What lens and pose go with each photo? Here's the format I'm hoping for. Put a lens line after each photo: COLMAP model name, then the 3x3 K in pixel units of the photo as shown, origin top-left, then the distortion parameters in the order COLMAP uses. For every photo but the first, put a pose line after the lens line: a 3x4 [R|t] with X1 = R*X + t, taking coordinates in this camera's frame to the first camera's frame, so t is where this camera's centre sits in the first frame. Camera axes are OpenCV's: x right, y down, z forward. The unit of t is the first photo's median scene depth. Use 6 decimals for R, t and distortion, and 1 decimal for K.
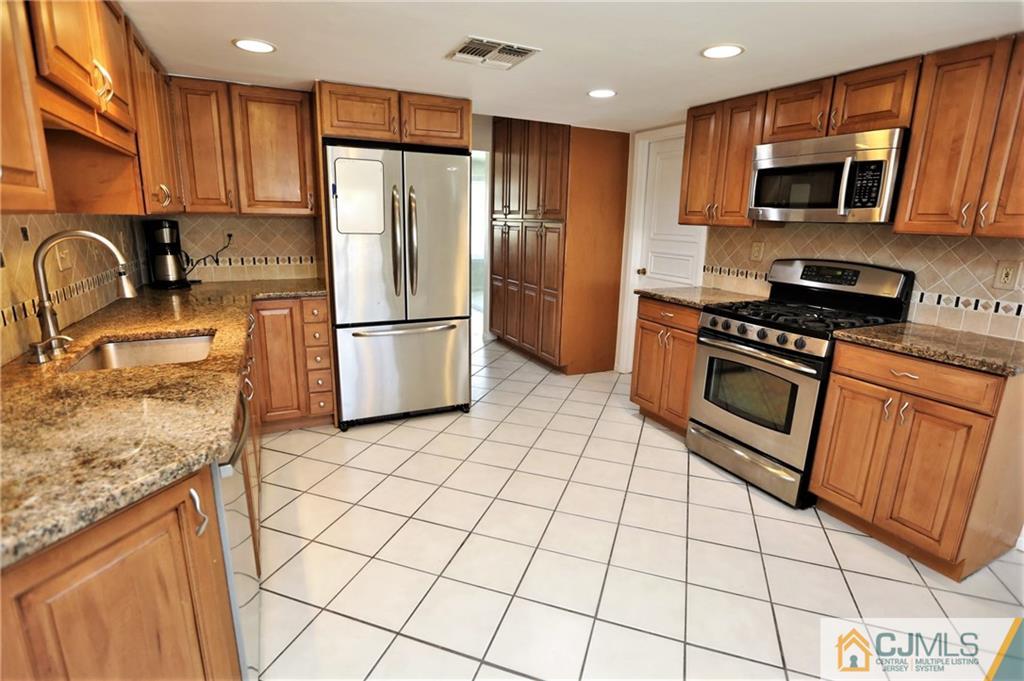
lens RADIAL K [[505.7, 0, 511.2], [0, 505.7, 337.1], [0, 0, 1]] dist [-0.057997, 0.025204]
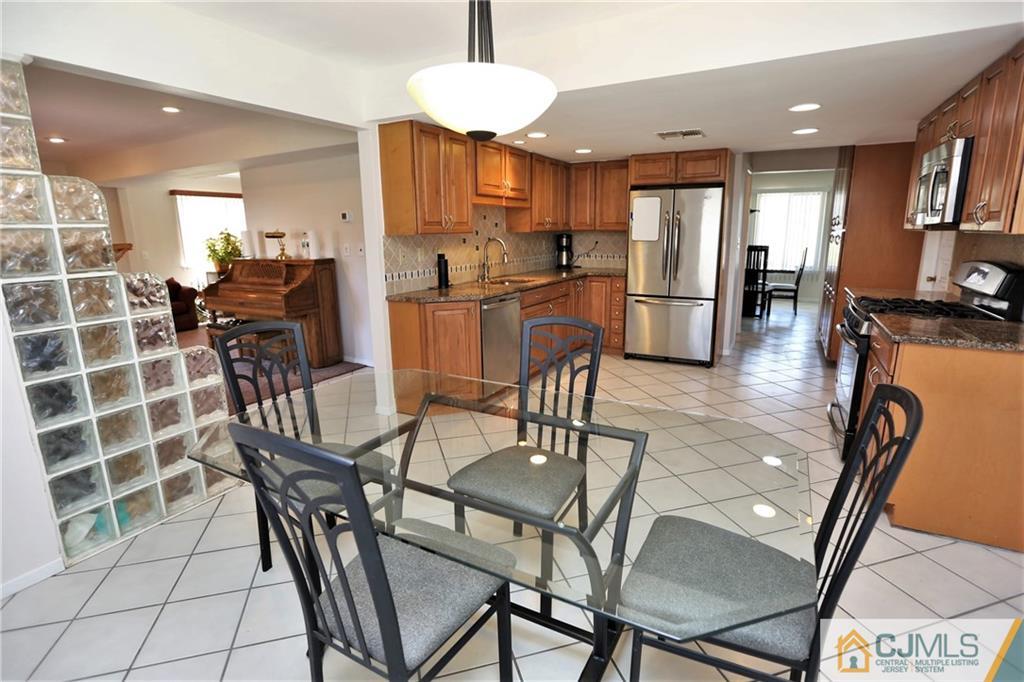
lens RADIAL K [[505.7, 0, 511.2], [0, 505.7, 337.6], [0, 0, 1]] dist [-0.057997, 0.025204]
pose [[0.571250, 0.140630, -0.808639, 0.844245], [-0.162301, 0.985113, 0.056666, 0.089882], [0.804569, 0.098872, 0.585570, -0.309193]]
